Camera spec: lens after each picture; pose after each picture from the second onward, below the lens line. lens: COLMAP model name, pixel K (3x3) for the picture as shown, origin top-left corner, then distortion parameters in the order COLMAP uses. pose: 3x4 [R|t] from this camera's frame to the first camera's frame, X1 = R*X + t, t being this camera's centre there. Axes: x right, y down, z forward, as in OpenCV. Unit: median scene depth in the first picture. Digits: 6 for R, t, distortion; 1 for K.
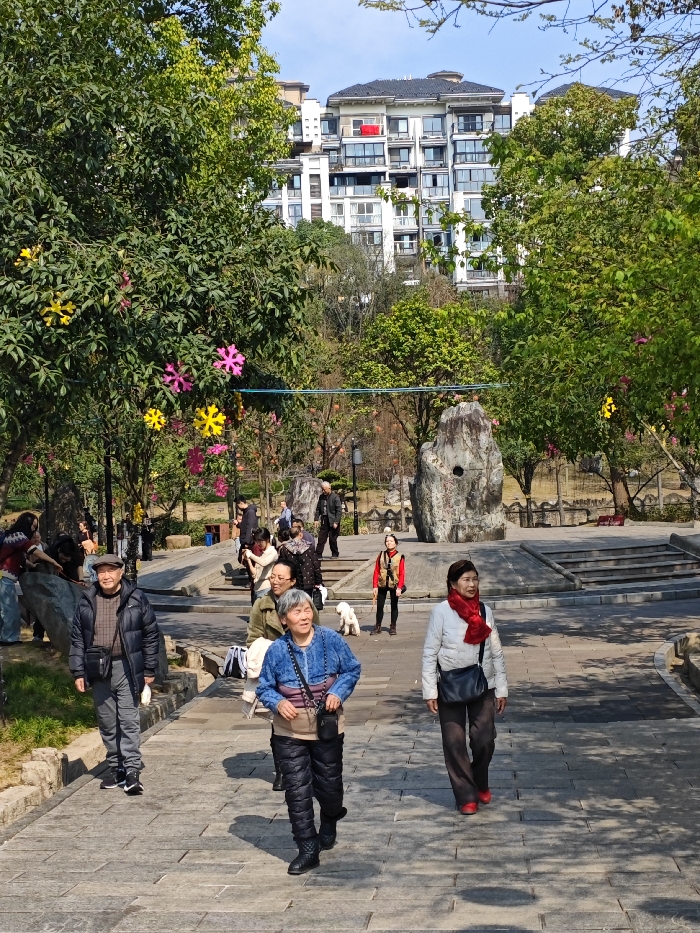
lens RADIAL K [[1363.2, 0, 350.0], [0, 1363.2, 466.5], [0, 0, 1]] dist [0.015365, -0.077304]
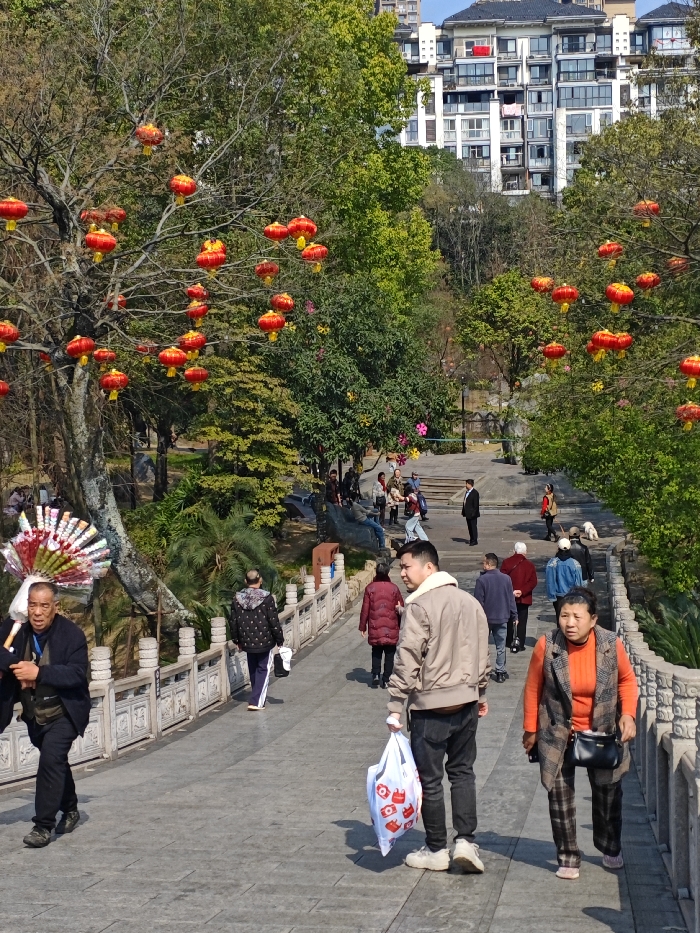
lens RADIAL K [[1363.2, 0, 350.0], [0, 1363.2, 466.5], [0, 0, 1]] dist [0.015365, -0.077304]
pose [[0.997056, 0.019644, -0.074122, -0.002479], [-0.012342, 0.995137, 0.097725, -0.020574], [0.075681, -0.096522, 0.992449, -0.125202]]
